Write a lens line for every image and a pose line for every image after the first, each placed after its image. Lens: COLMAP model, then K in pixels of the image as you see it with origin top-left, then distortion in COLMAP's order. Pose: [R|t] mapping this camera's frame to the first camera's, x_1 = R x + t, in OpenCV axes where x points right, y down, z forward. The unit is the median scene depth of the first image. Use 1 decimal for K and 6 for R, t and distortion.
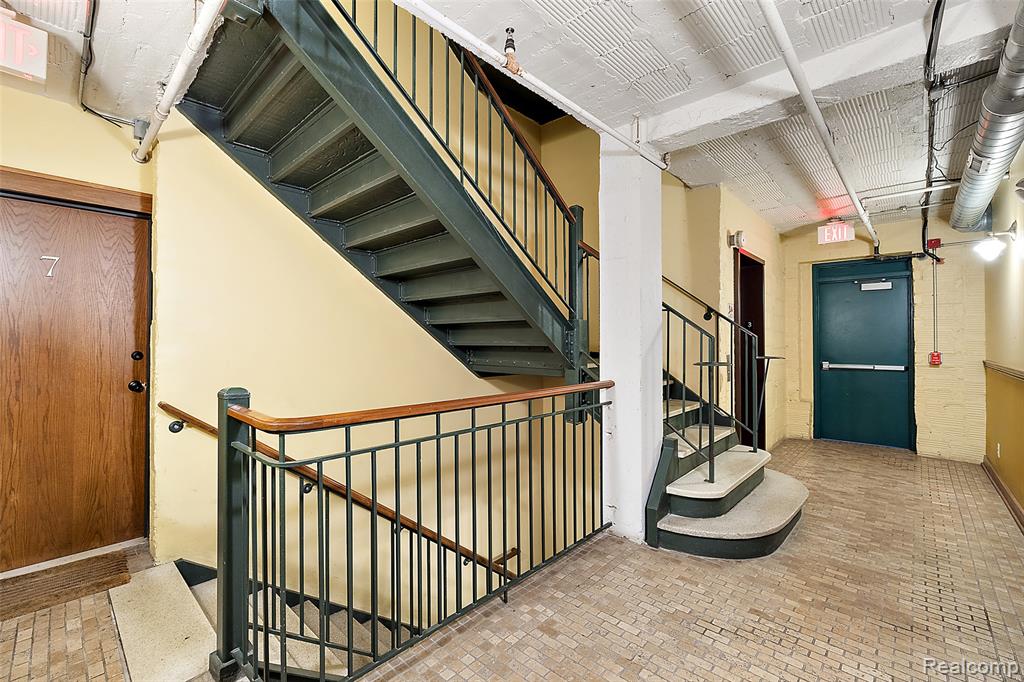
lens RADIAL K [[437.8, 0, 506.9], [0, 437.8, 333.0], [0, 0, 1]] dist [0.000558, -0.000059]
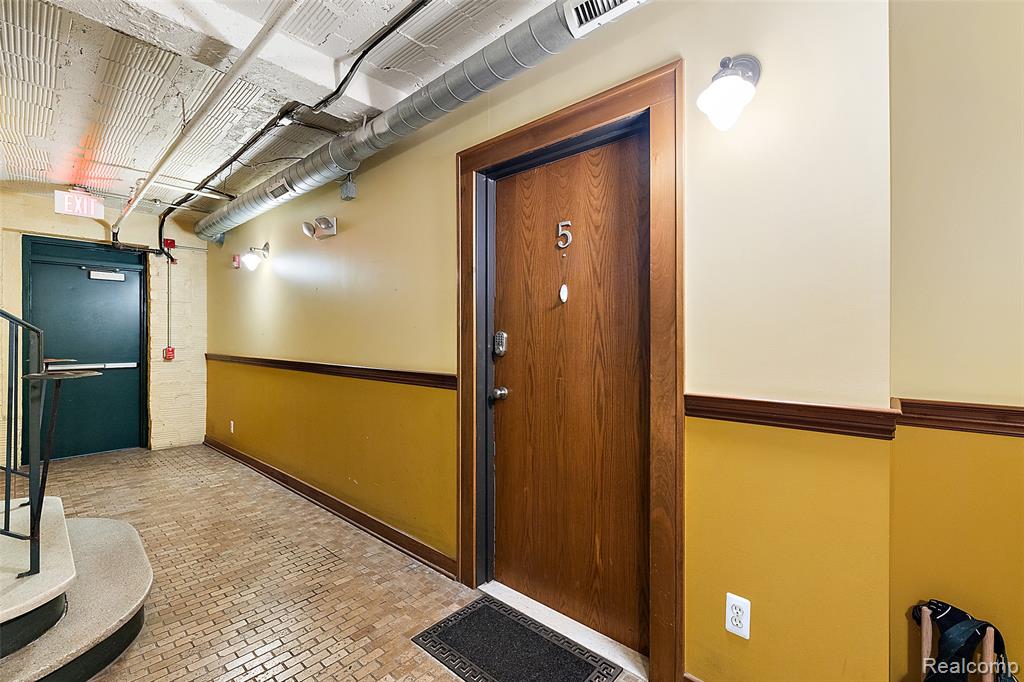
lens RADIAL K [[437.8, 0, 506.9], [0, 437.8, 333.0], [0, 0, 1]] dist [0.000558, -0.000059]
pose [[-0.022809, 0.010102, 0.999689, -0.108183], [-0.019923, 0.999746, -0.010557, 0.005908], [-0.999541, -0.020158, -0.022602, 0.273605]]
